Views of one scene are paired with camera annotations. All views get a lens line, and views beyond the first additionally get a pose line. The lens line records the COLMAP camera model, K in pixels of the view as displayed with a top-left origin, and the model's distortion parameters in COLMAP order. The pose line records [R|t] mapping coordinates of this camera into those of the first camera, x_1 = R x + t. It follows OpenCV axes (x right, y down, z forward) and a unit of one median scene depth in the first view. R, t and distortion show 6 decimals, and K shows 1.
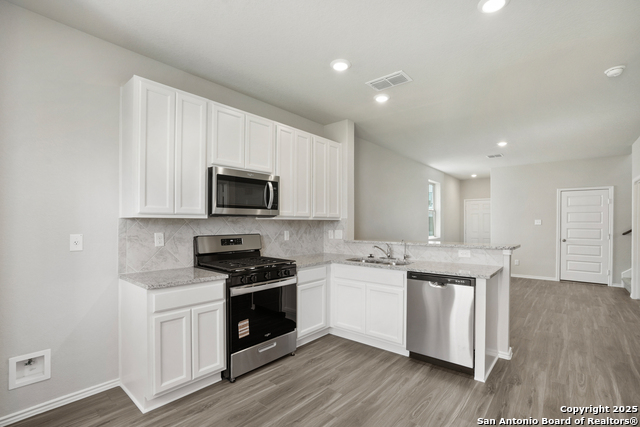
lens RADIAL K [[303.2, 0, 319.8], [0, 303.2, 217.9], [0, 0, 1]] dist [-0.000025, 0.000658]
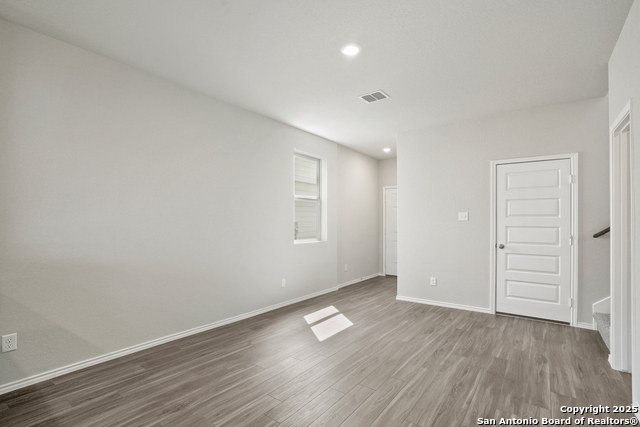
lens RADIAL K [[288.5, 0, 320.0], [0, 288.5, 213.5], [0, 0, 1]] dist [-0.061900, 0.021700]
pose [[0.999955, -0.002141, -0.009275, 0.472419], [0.002030, 0.999927, -0.011883, 0.015812], [0.009300, 0.011863, 0.999886, 0.459383]]
